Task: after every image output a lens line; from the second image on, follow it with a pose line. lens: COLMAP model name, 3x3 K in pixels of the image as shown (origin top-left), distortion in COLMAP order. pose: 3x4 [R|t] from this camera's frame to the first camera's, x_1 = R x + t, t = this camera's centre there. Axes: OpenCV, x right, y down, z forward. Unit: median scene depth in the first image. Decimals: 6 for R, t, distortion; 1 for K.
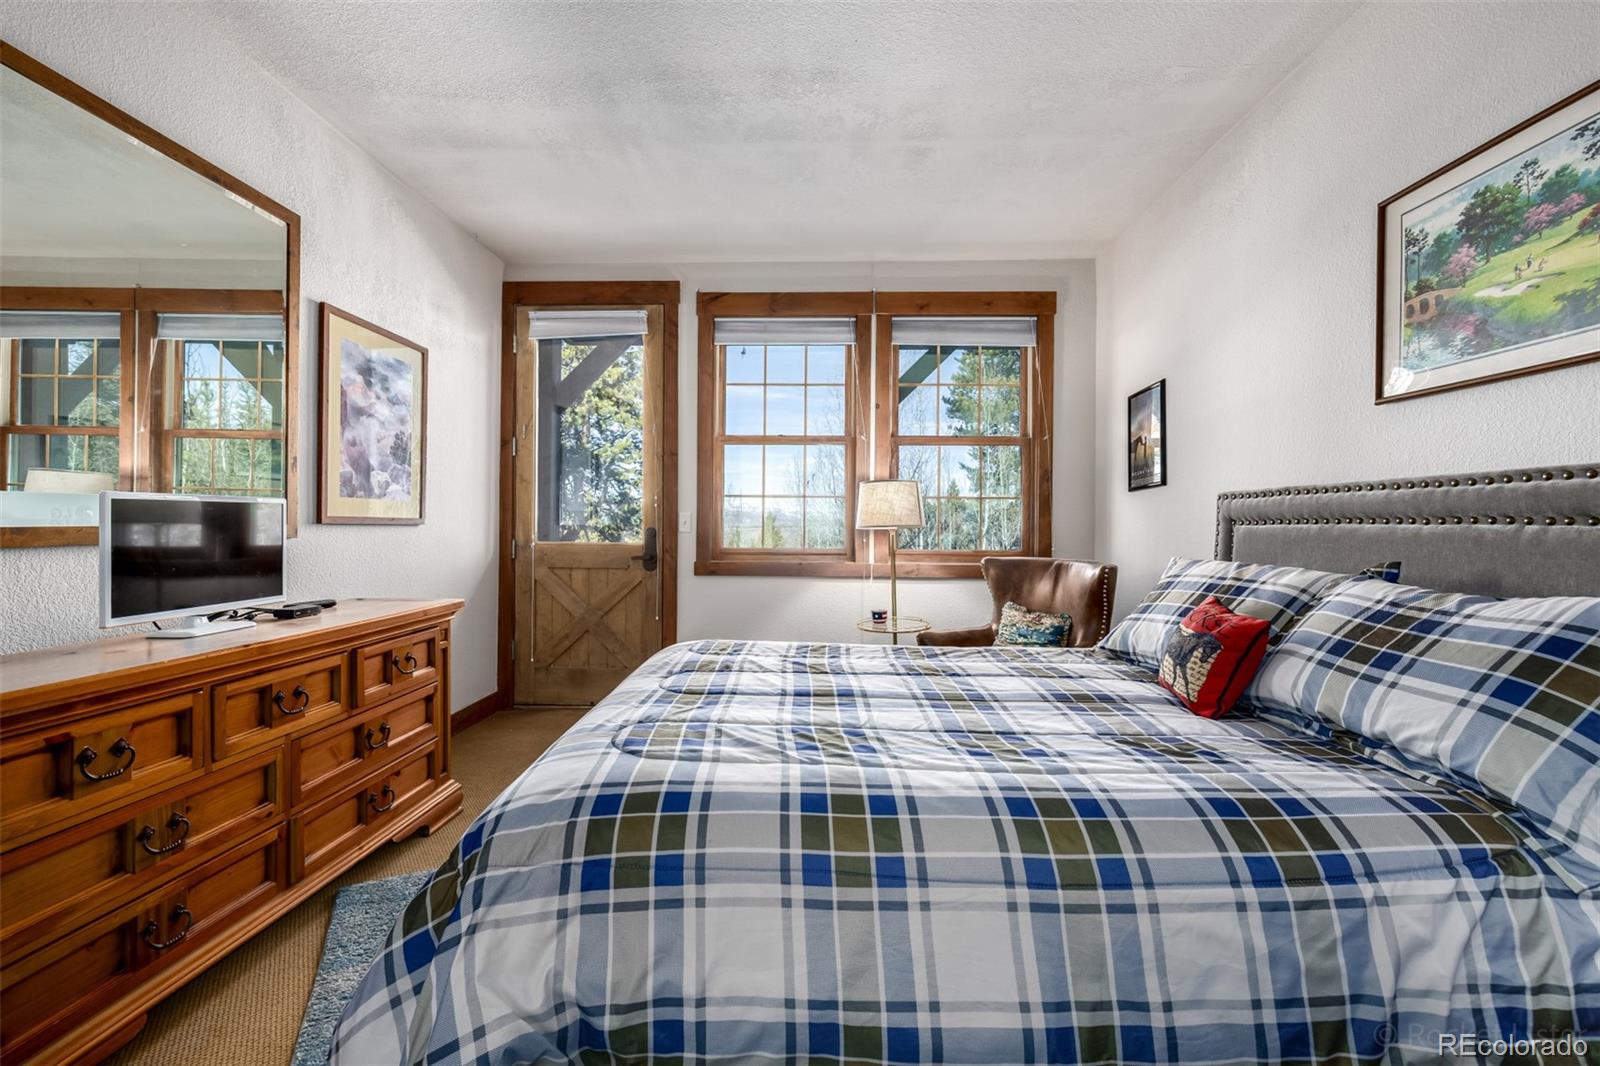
lens RADIAL K [[673.7, 0, 807.2], [0, 673.7, 526.3], [0, 0, 1]] dist [0.001749, -0.000597]
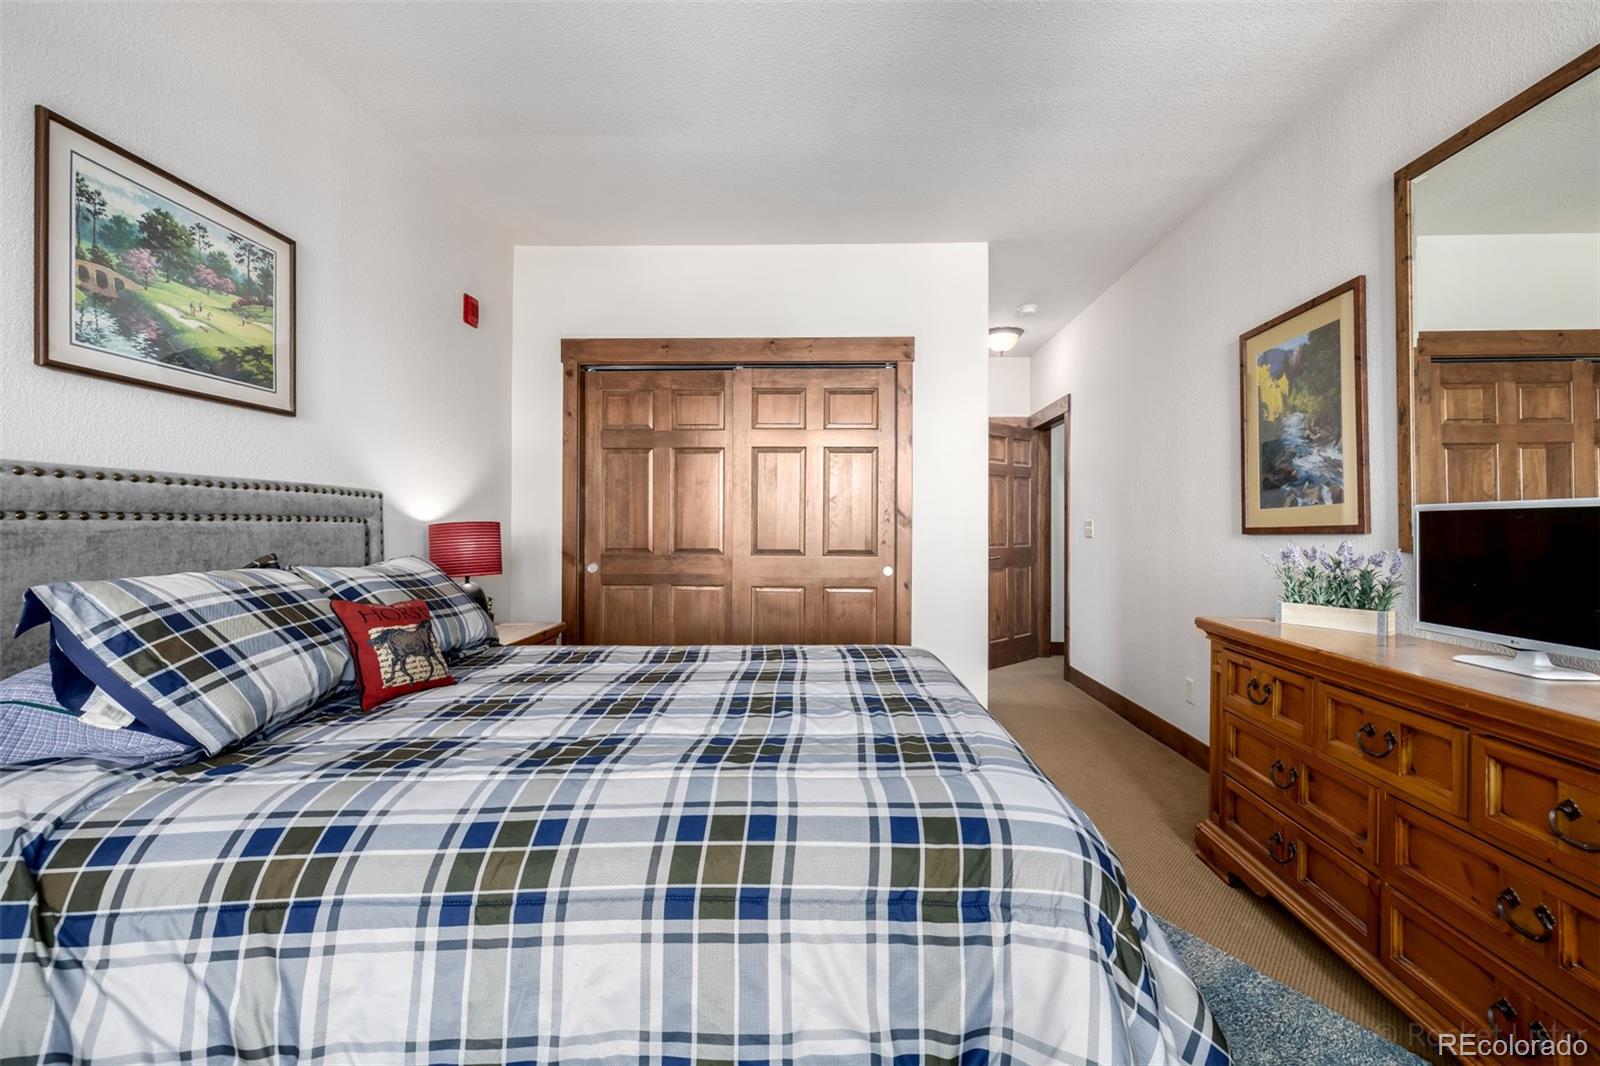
lens RADIAL K [[673.7, 0, 813.1], [0, 673.7, 520.6], [0, 0, 1]] dist [0.001749, -0.000597]
pose [[-0.999829, -0.011315, 0.014624, -0.055596], [-0.011334, 0.999935, -0.001204, -0.011119], [-0.014609, -0.001369, -0.999892, 1.779620]]
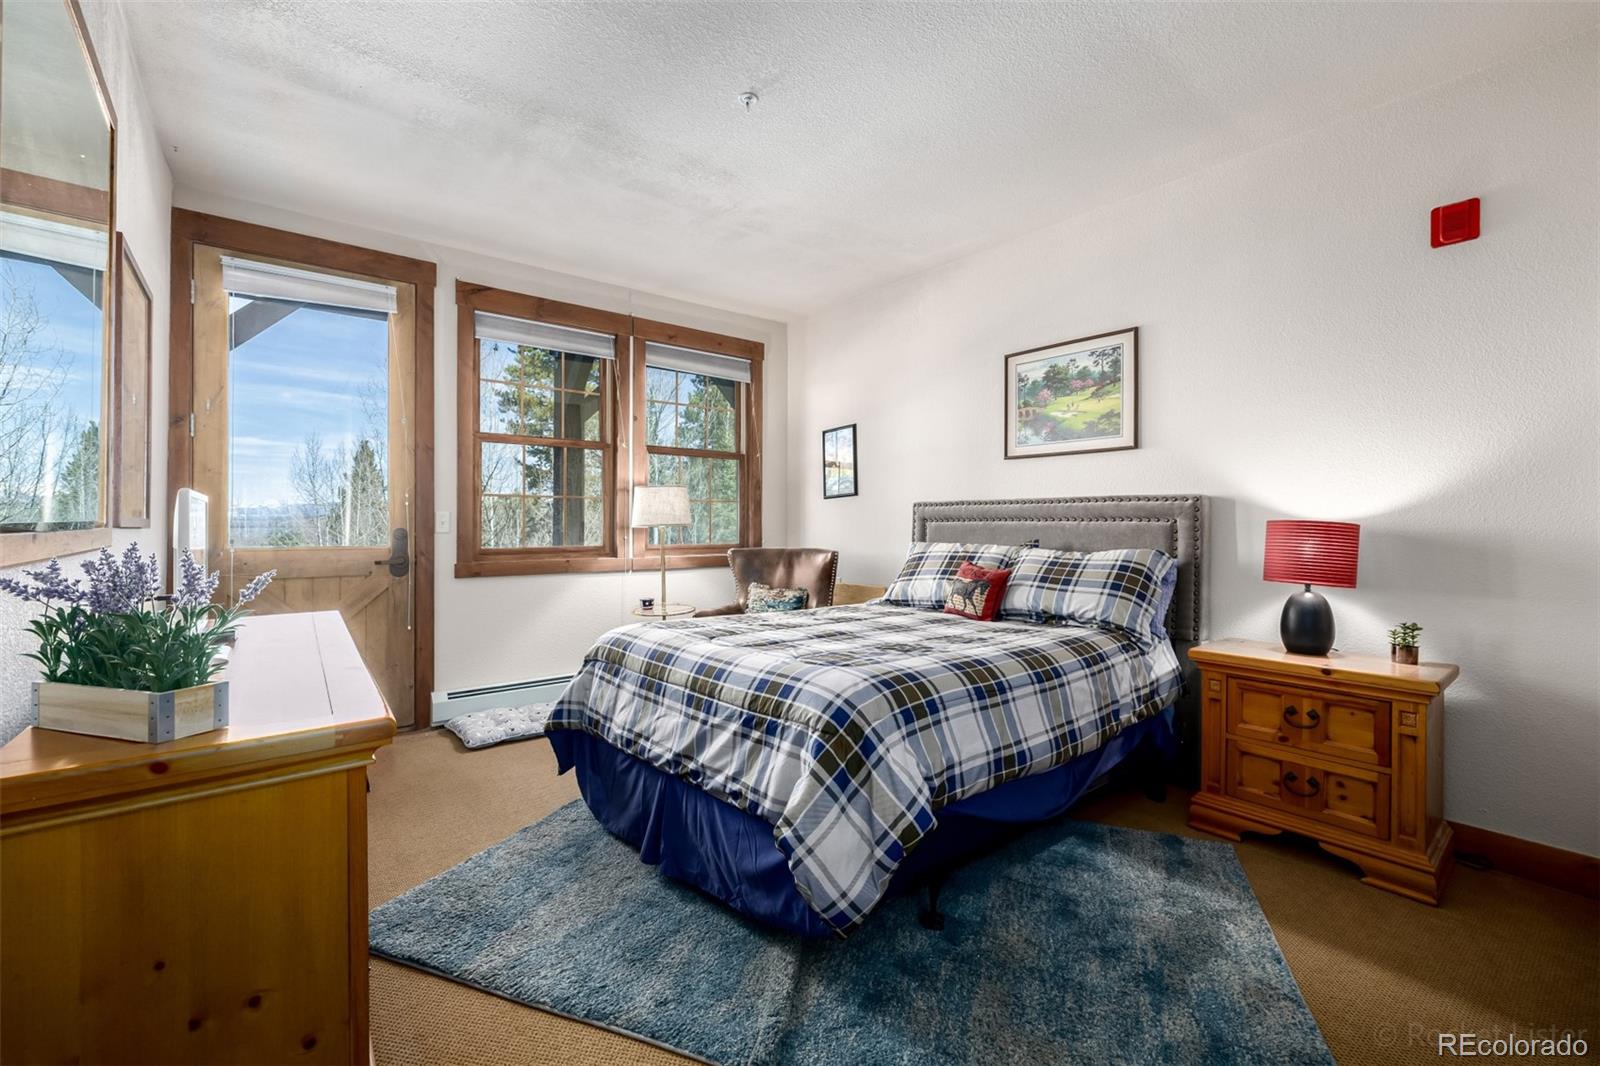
lens RADIAL K [[673.7, 0, 823.3], [0, 673.7, 525.5], [0, 0, 1]] dist [0.001749, -0.000597]
pose [[0.752199, -0.009166, 0.658872, -0.828180], [0.007570, 0.999957, 0.005269, -0.005420], [-0.658892, 0.001025, 0.752237, -0.109867]]
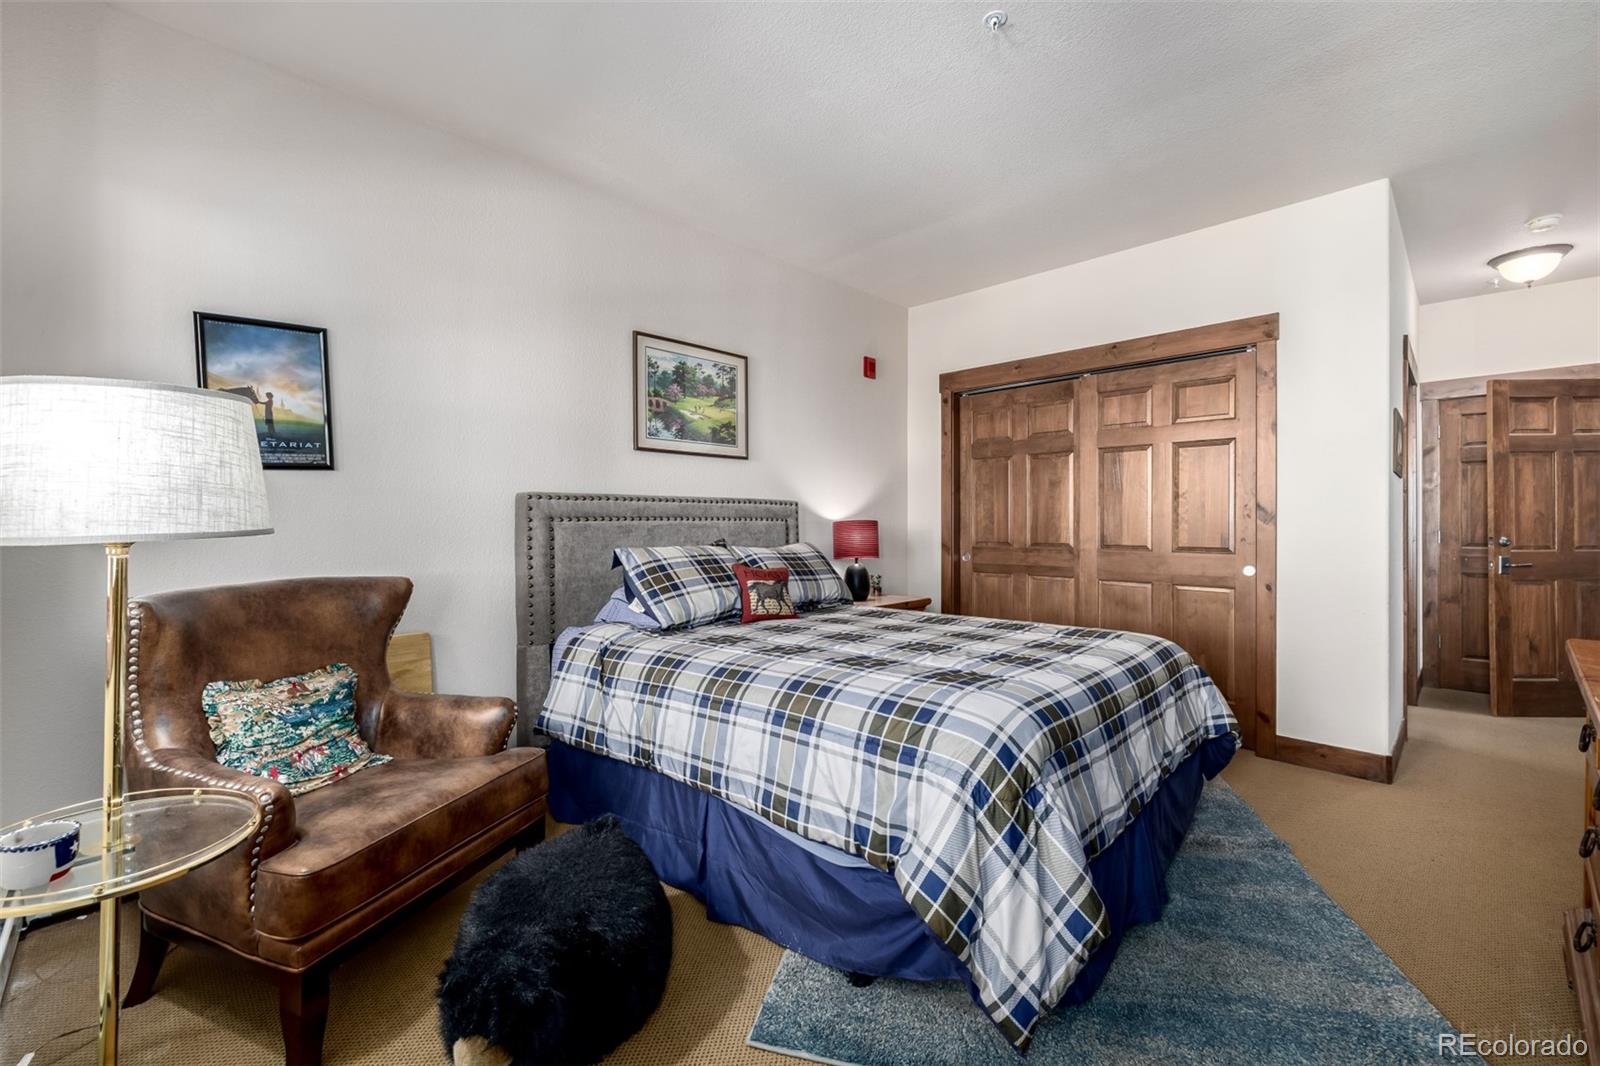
lens RADIAL K [[673.7, 0, 814.0], [0, 673.7, 522.3], [0, 0, 1]] dist [0.001749, -0.000597]
pose [[-0.730156, -0.007673, 0.683238, -0.639931], [-0.001239, 0.999950, 0.009905, -0.016430], [-0.683280, 0.006385, -0.730129, 1.946036]]
